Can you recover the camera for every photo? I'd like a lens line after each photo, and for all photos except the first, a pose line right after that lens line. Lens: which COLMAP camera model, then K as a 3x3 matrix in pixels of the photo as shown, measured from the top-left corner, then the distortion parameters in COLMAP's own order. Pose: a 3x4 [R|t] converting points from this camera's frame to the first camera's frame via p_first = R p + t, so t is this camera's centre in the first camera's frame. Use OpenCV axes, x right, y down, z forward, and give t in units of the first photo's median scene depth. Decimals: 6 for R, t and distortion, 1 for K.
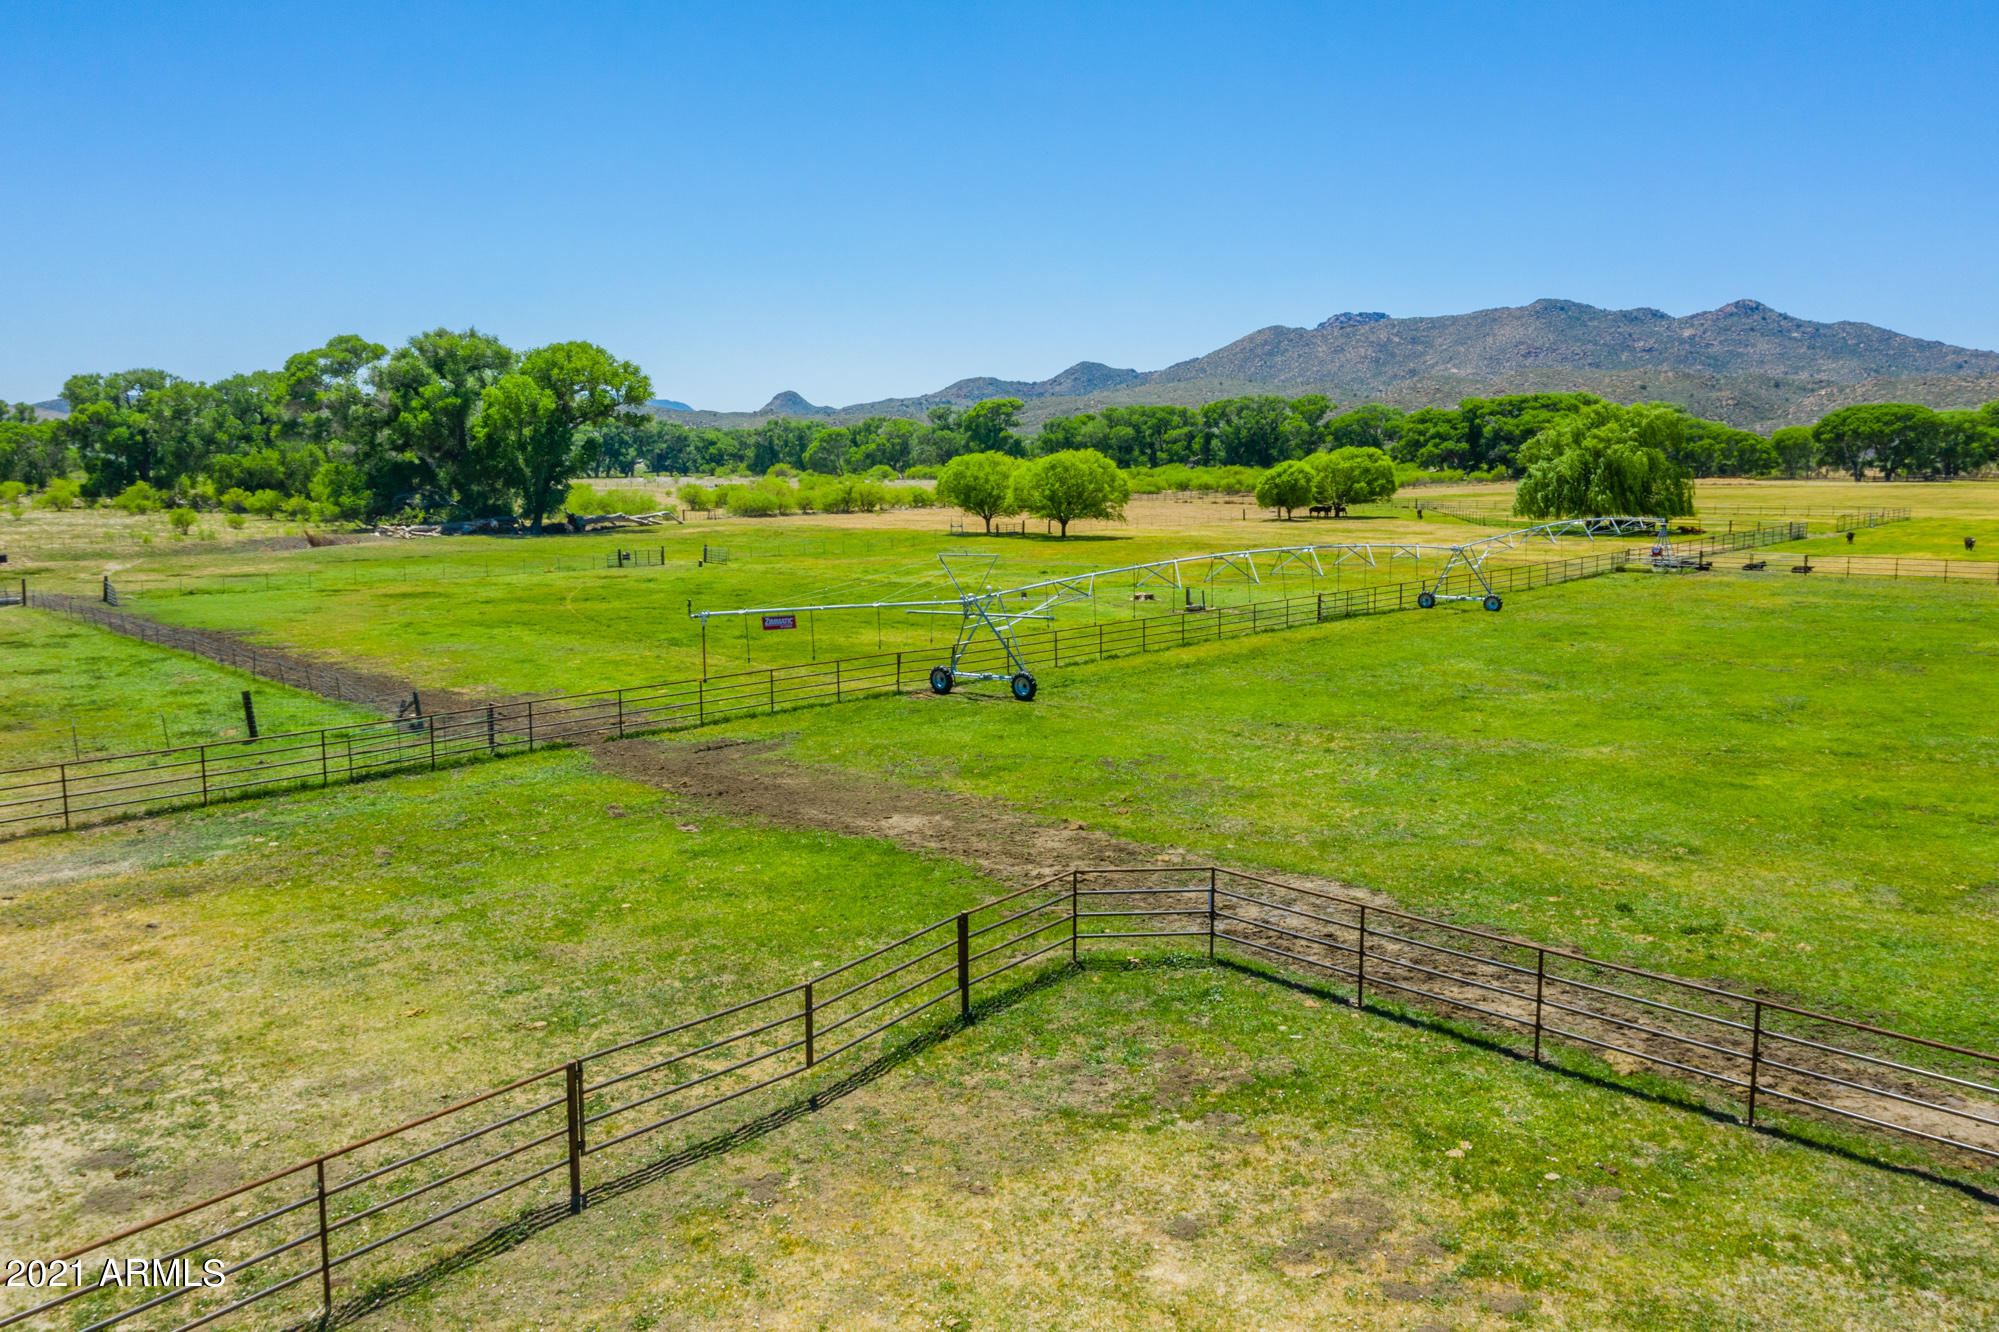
lens RADIAL K [[1575.6, 0, 1002.0], [0, 1575.6, 700.2], [0, 0, 1]] dist [-0.006088, 0.006188]
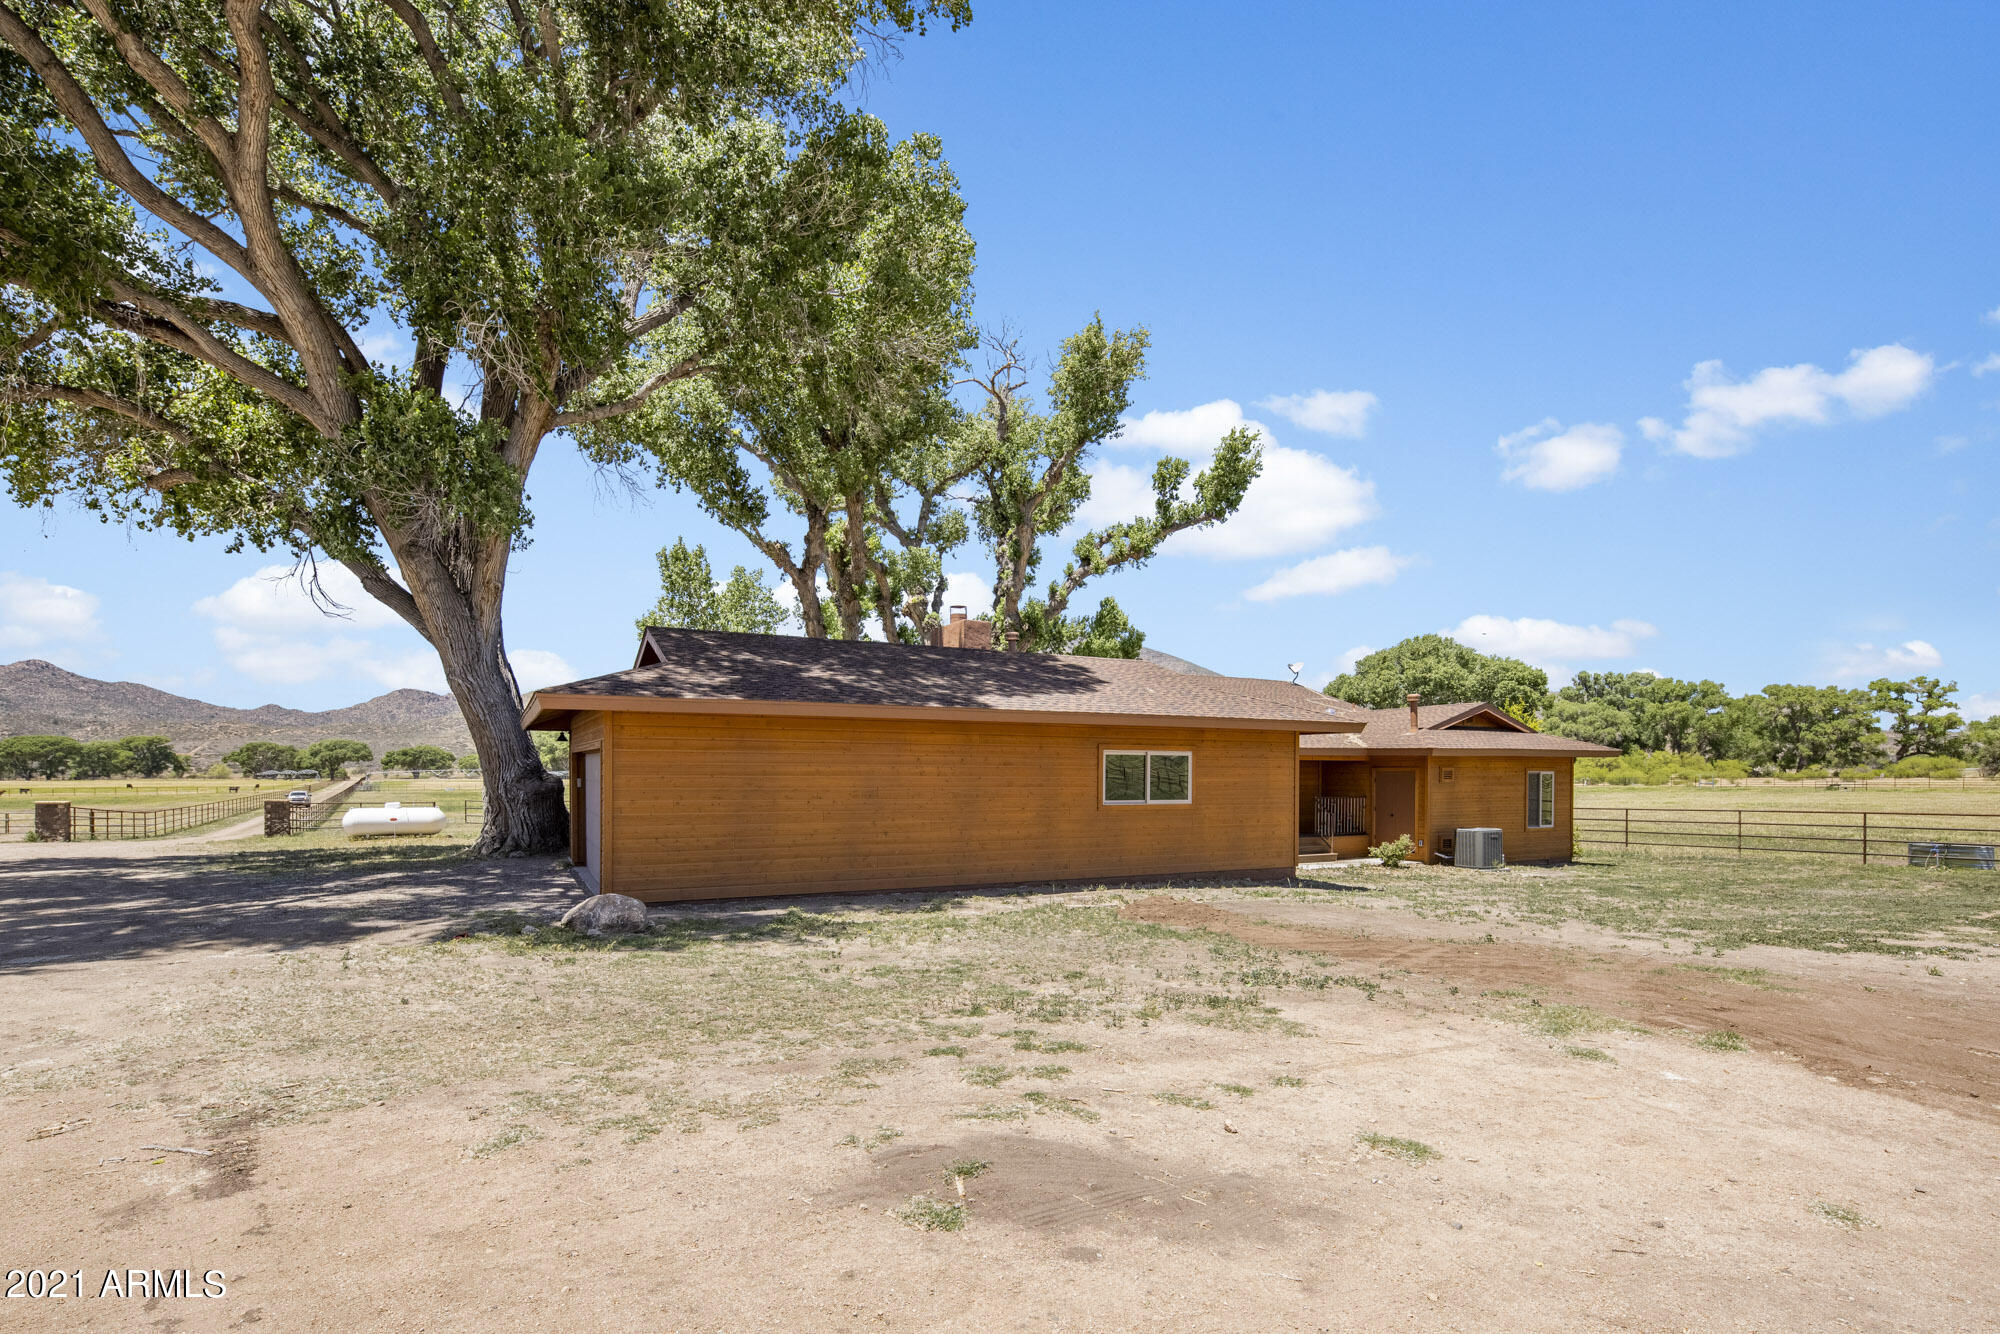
lens RADIAL K [[957.2, 0, 989.3], [0, 957.2, 784.3], [0, 0, 1]] dist [0.004661, -0.003866]
pose [[0.361039, -0.009239, 0.932505, -0.026863], [0.142619, 0.988735, -0.045421, 0.041615], [-0.921581, 0.149392, 0.358290, -0.224689]]
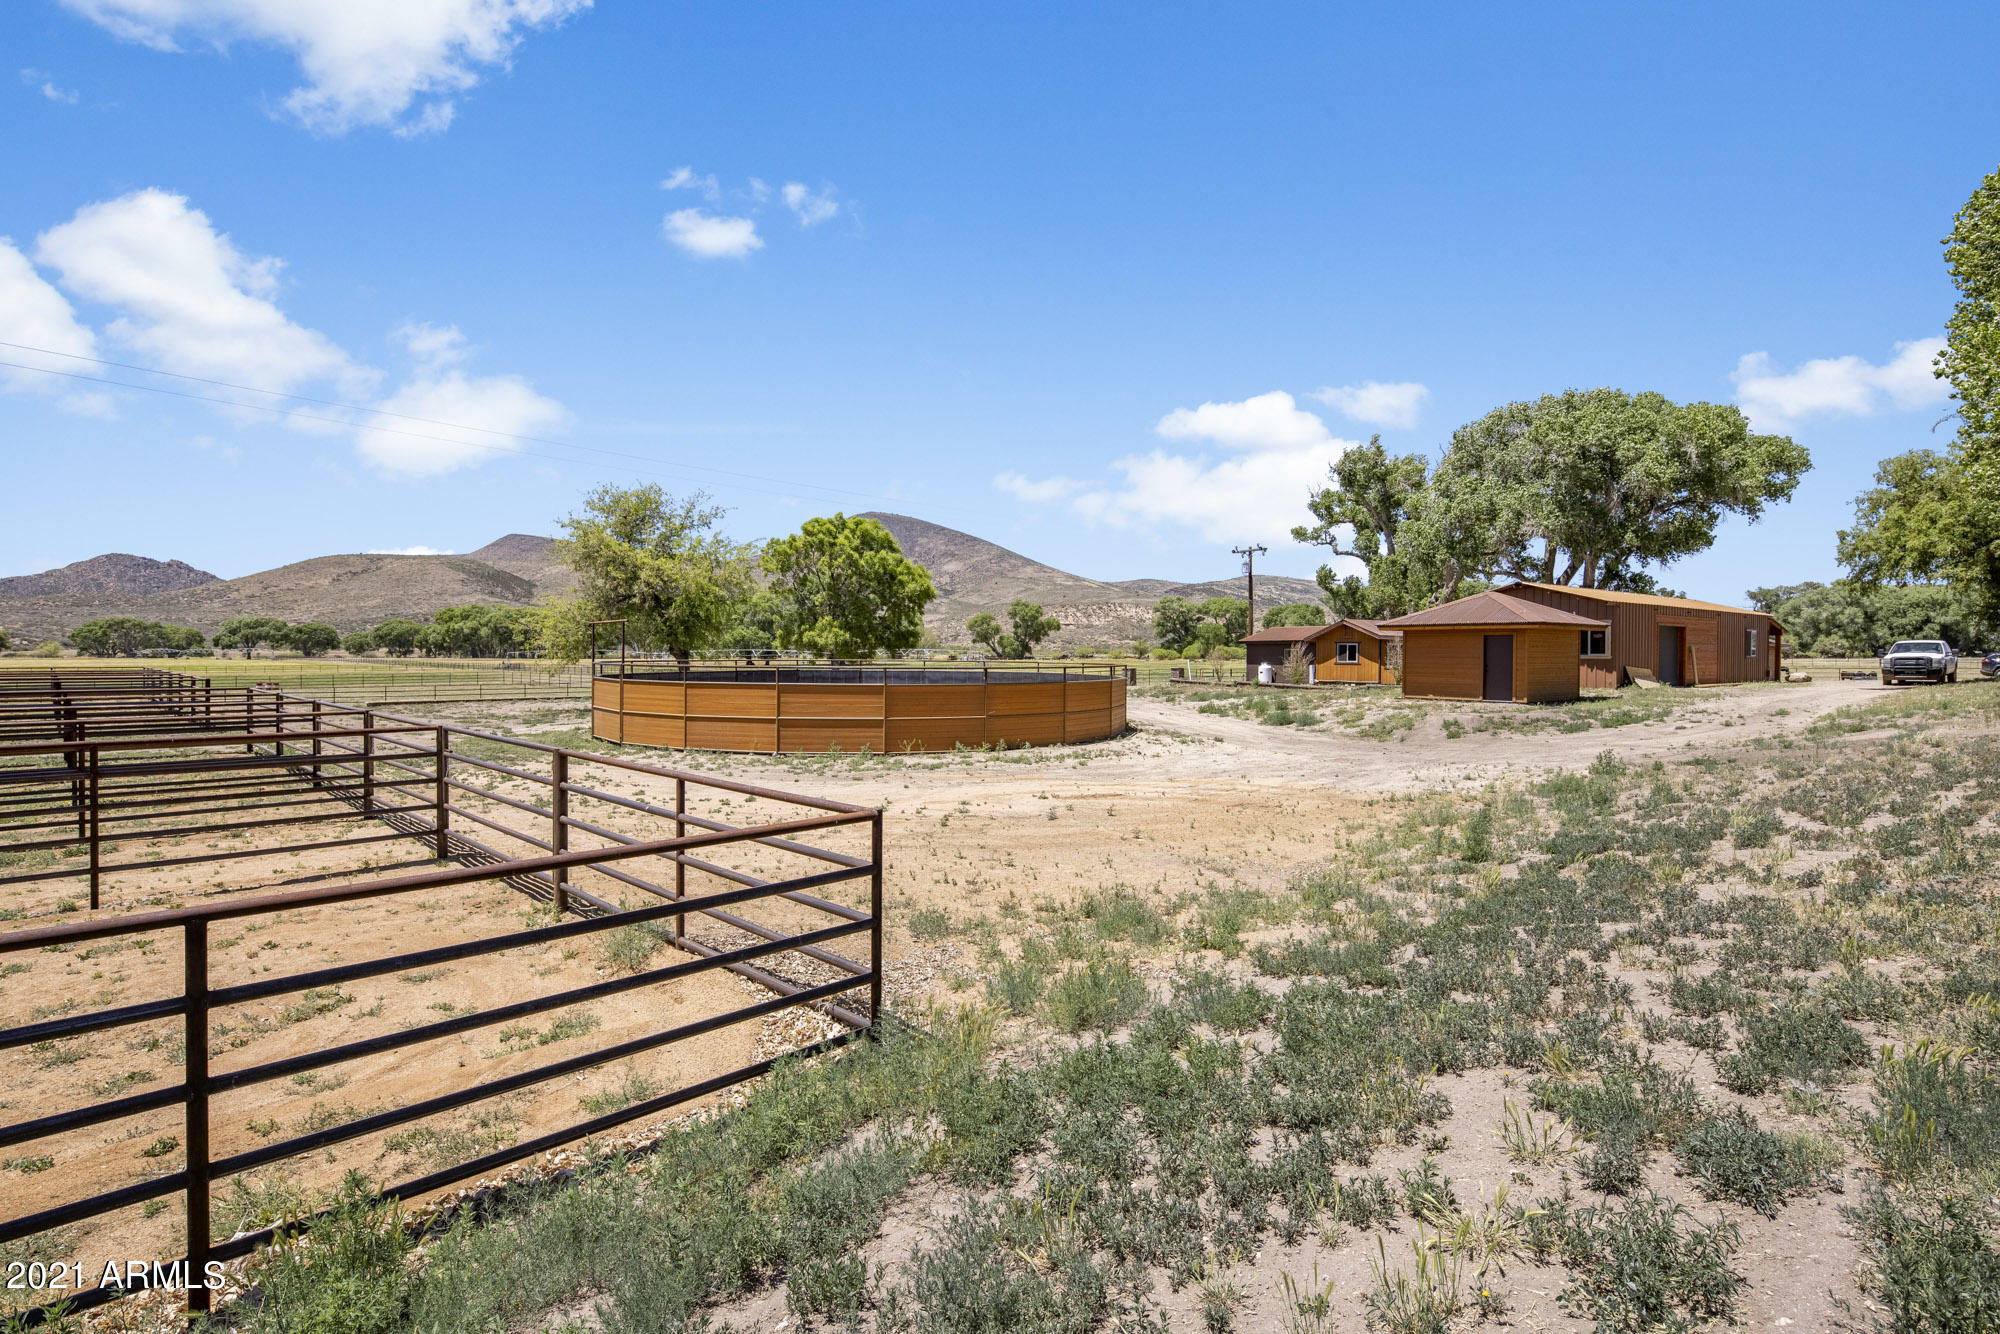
lens RADIAL K [[957.2, 0, 997.4], [0, 957.2, 663.9], [0, 0, 1]] dist [0.004661, -0.003866]
pose [[0.149452, -0.007739, 0.988739, -0.131227], [0.148006, 0.988878, -0.014632, 0.029411], [-0.977629, 0.148526, 0.148935, -0.145396]]
